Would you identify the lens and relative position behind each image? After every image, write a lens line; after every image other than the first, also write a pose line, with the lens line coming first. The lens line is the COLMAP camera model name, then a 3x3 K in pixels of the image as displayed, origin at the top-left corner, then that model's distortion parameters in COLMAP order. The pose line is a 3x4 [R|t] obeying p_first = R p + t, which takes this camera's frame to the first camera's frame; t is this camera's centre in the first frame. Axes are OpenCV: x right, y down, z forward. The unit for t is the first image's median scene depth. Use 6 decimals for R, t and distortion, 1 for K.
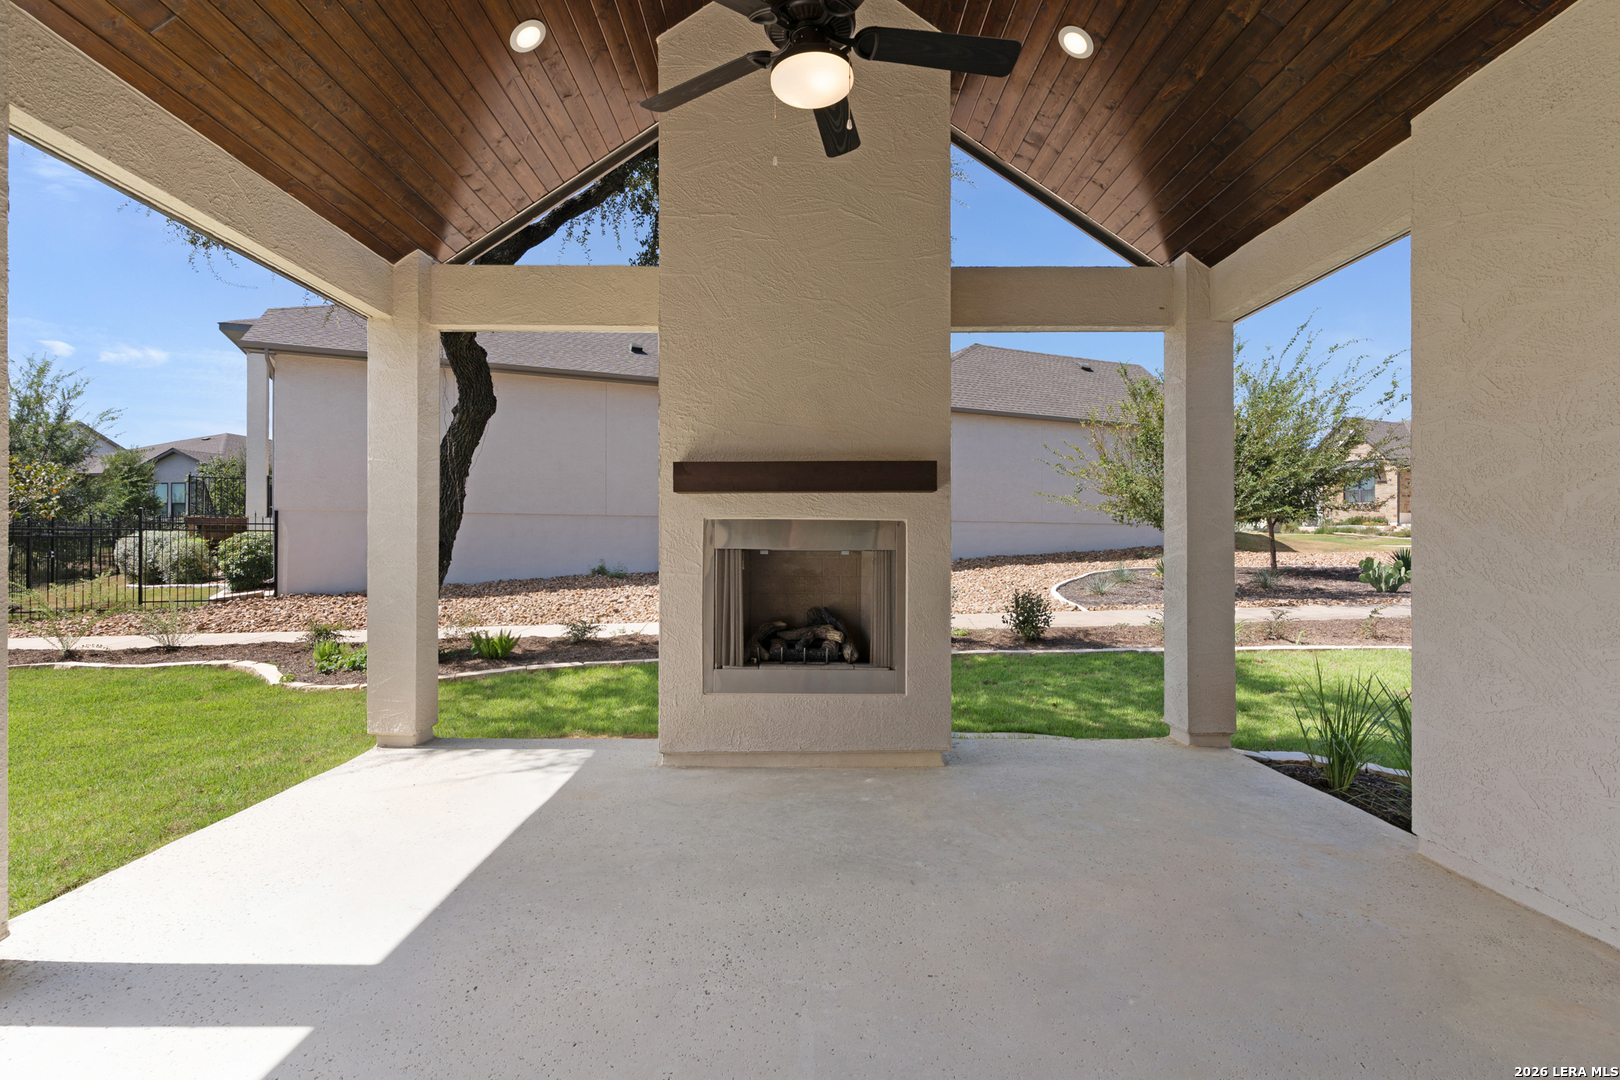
lens RADIAL K [[785.4, 0, 806.3], [0, 785.4, 539.8], [0, 0, 1]] dist [0.003718, -0.000360]
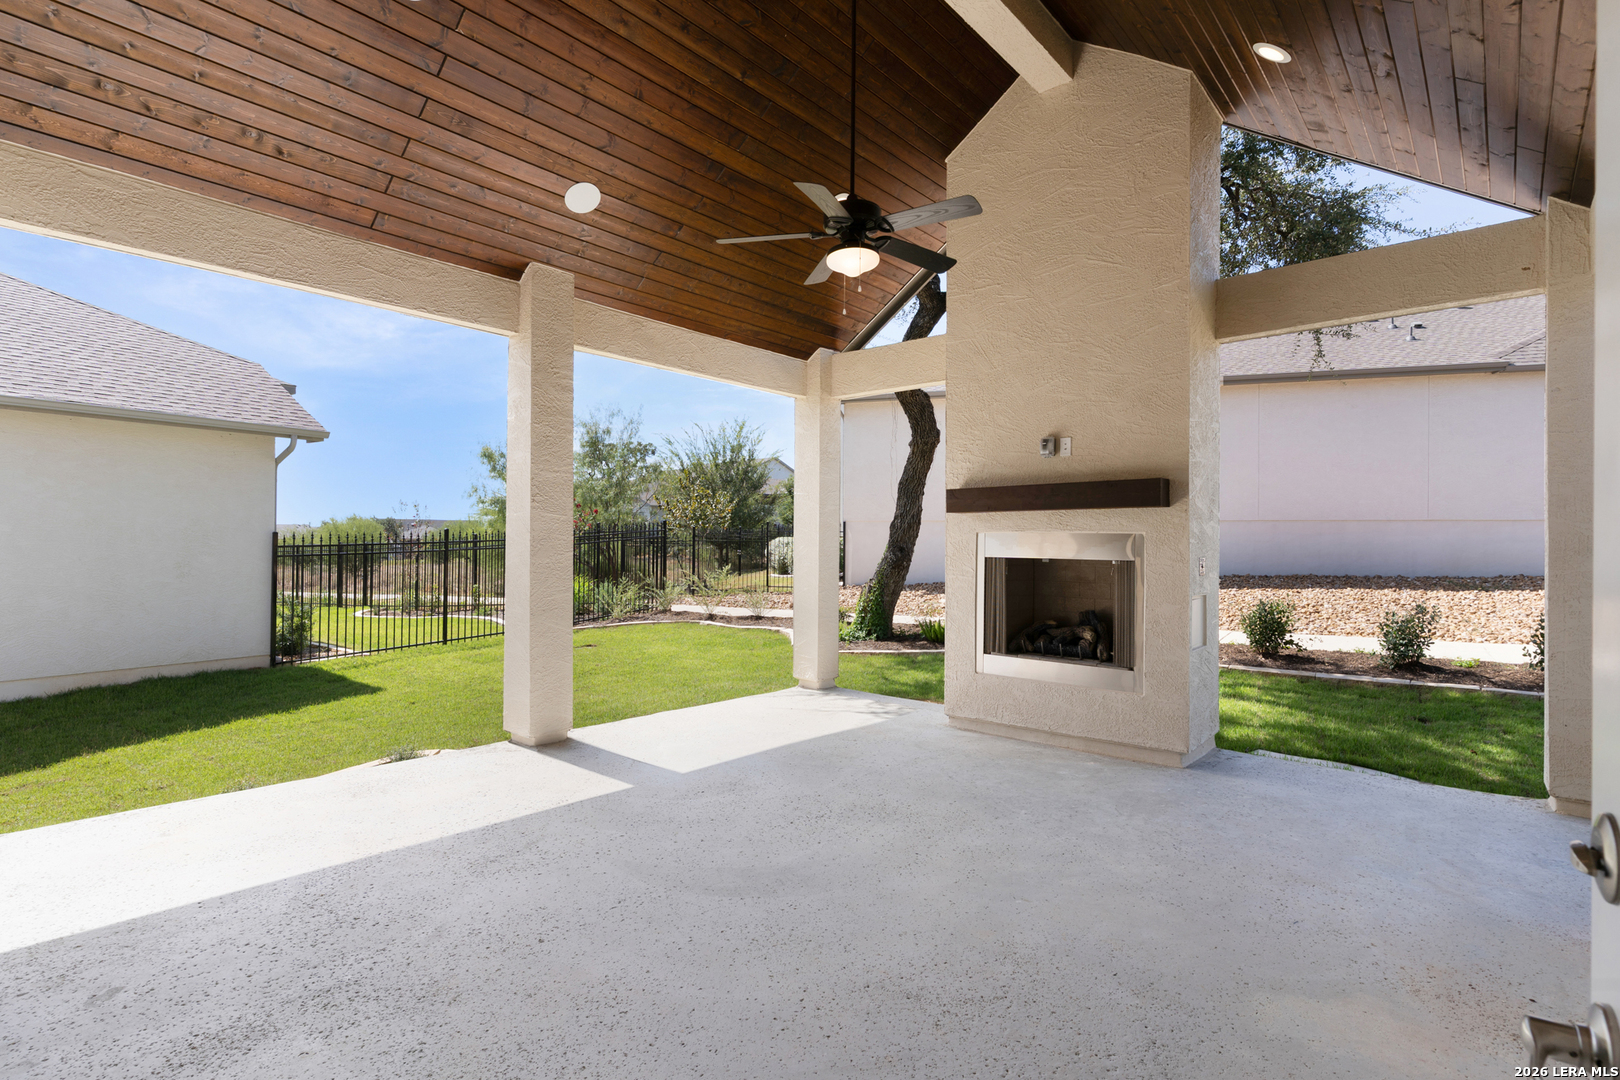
lens RADIAL K [[785.4, 0, 803.9], [0, 785.4, 543.1], [0, 0, 1]] dist [0.003718, -0.000360]
pose [[0.749403, 0.003738, -0.662104, 0.488707], [-0.002956, 0.999993, 0.002300, -0.012330], [0.662108, 0.000234, 0.749408, -0.117953]]
